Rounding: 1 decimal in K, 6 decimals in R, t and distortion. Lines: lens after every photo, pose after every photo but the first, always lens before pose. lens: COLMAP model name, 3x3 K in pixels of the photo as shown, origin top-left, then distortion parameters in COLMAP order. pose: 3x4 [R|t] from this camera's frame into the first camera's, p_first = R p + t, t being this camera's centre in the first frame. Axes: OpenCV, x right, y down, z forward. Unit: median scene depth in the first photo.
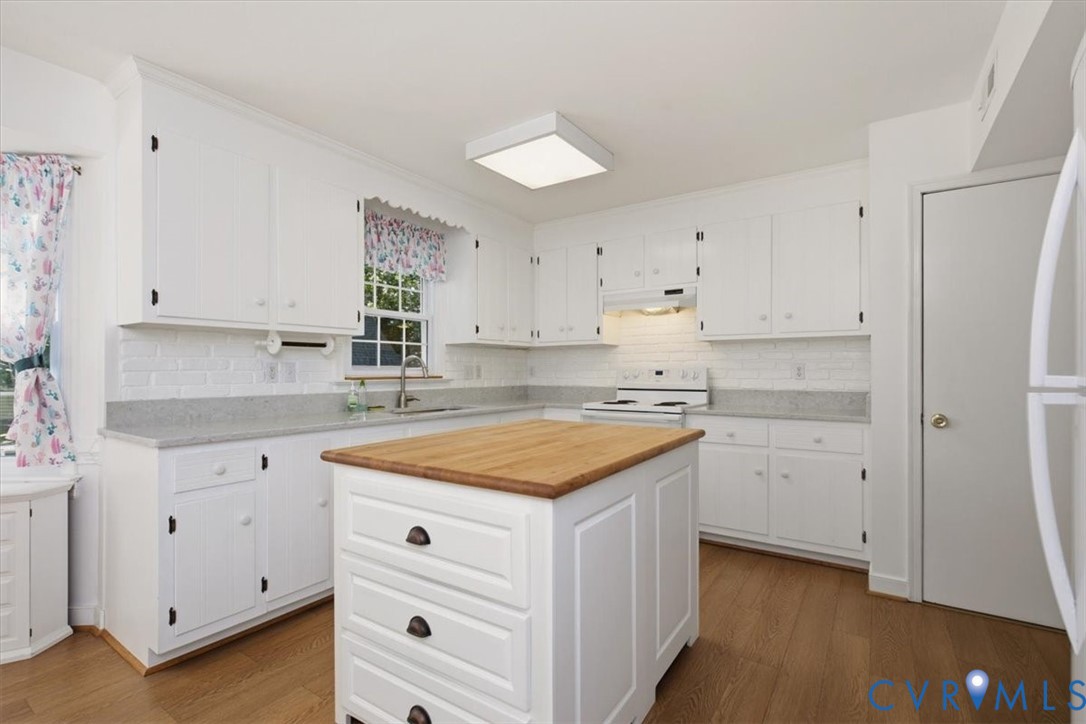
lens RADIAL K [[510.8, 0, 544.6], [0, 510.8, 364.5], [0, 0, 1]] dist [-0.001127, 0.000002]
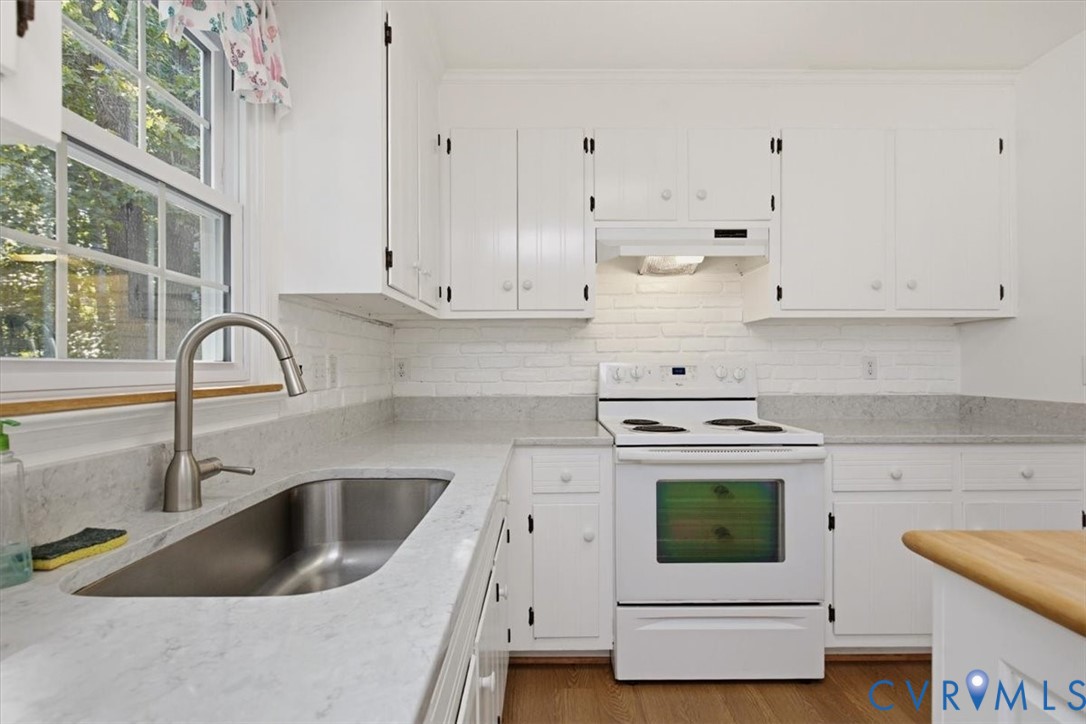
lens RADIAL K [[510.8, 0, 544.4], [0, 510.8, 366.6], [0, 0, 1]] dist [-0.001127, 0.000002]
pose [[0.819482, -0.001002, 0.573103, -0.264321], [-0.005198, 0.999944, 0.009181, 0.007253], [-0.573081, -0.010502, 0.819432, 0.645233]]
